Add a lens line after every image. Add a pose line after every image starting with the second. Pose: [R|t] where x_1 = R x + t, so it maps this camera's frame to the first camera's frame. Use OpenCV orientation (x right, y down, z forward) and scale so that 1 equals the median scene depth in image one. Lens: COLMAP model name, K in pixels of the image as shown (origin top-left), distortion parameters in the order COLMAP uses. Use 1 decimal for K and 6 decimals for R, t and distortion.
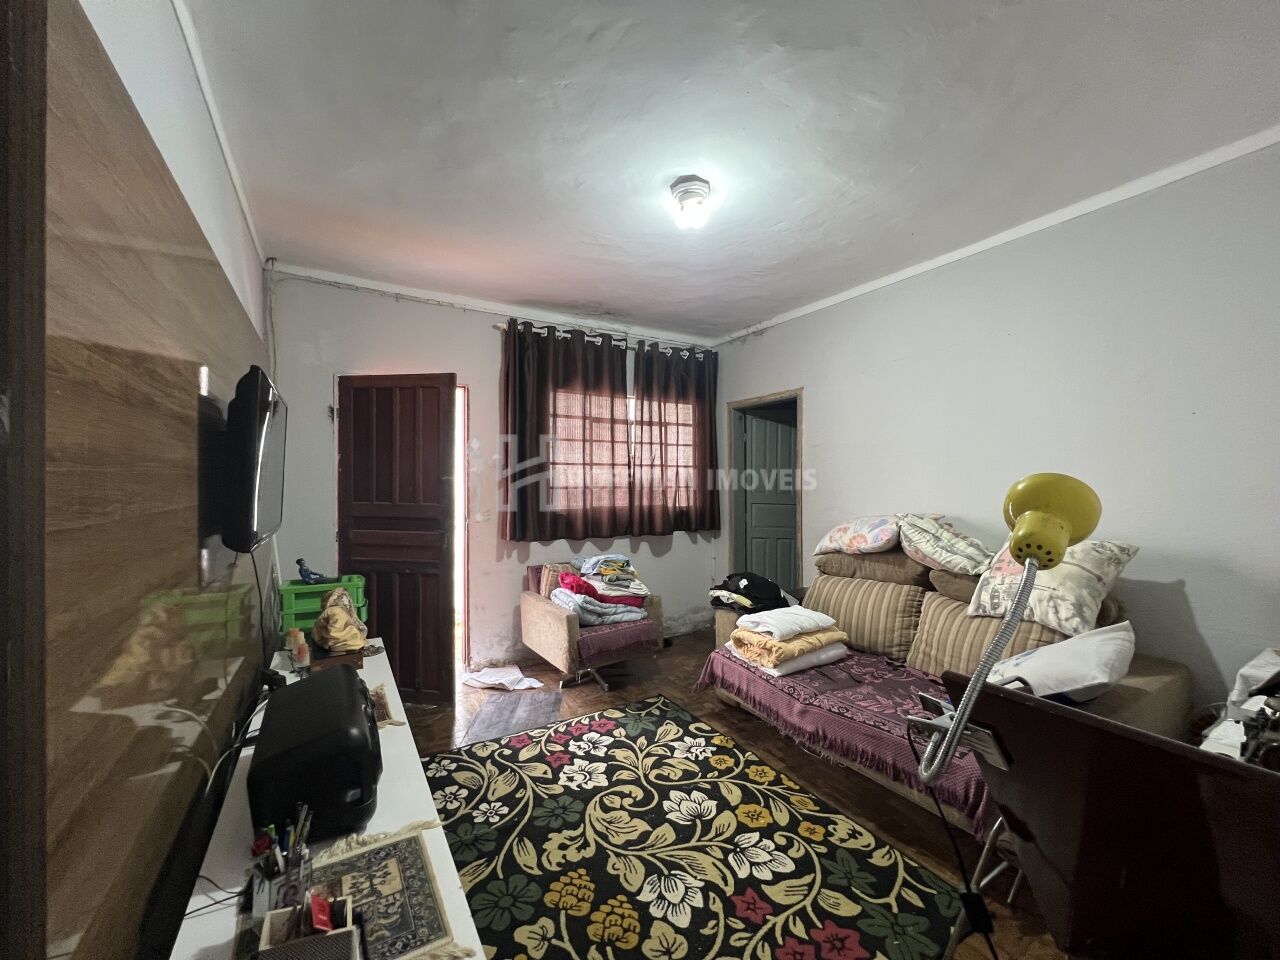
lens RADIAL K [[508.4, 0, 641.0], [0, 508.4, 485.1], [0, 0, 1]] dist [0.000576, 0.000073]
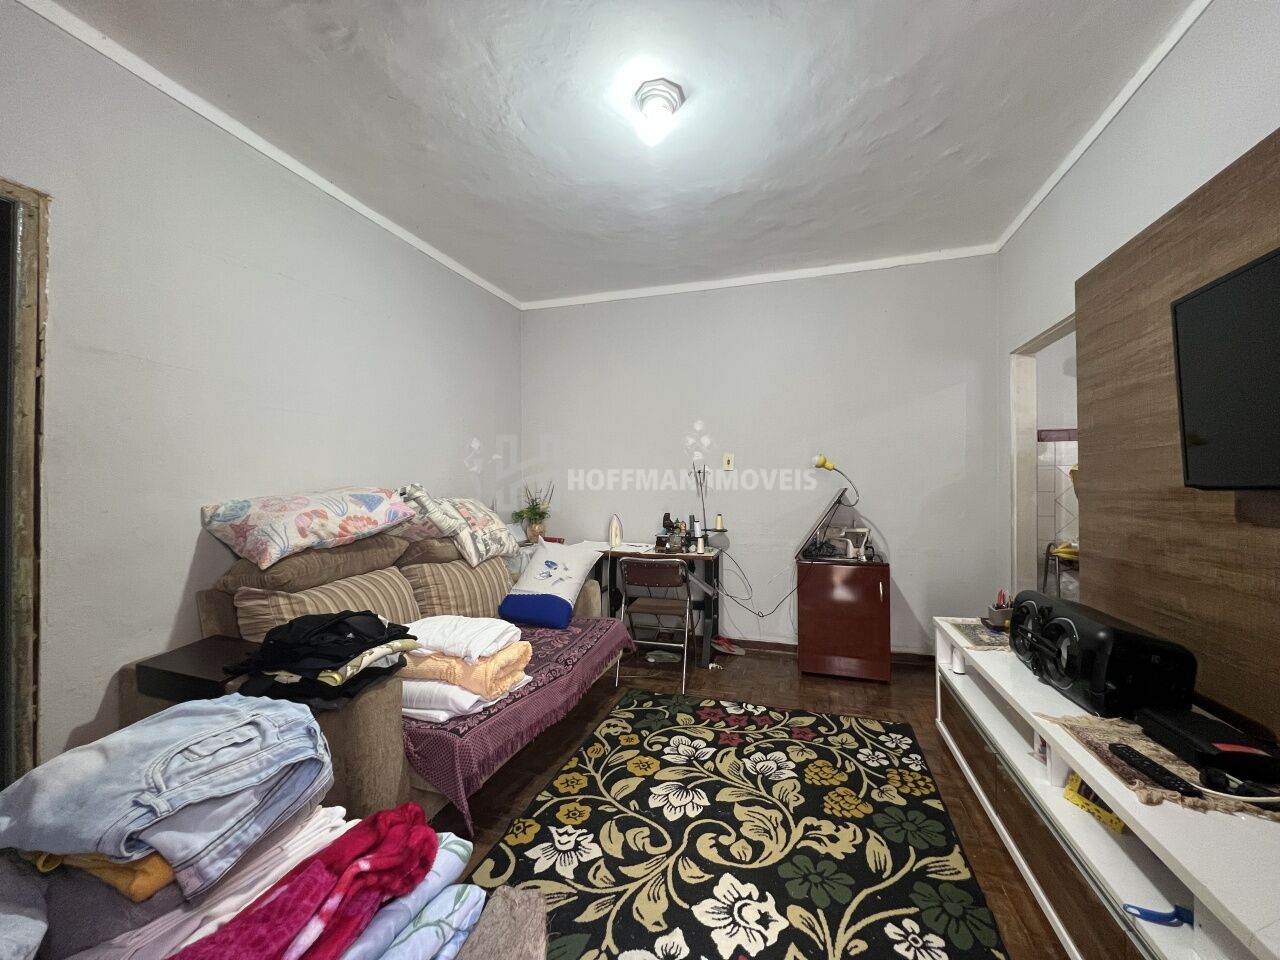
lens RADIAL K [[508.4, 0, 641.0], [0, 508.4, 485.1], [0, 0, 1]] dist [0.000576, 0.000073]
pose [[-0.665687, 0.005823, 0.746208, -0.573608], [0.006897, 0.999975, -0.001650, 0.086502], [-0.746199, 0.004048, -0.665711, 1.767412]]
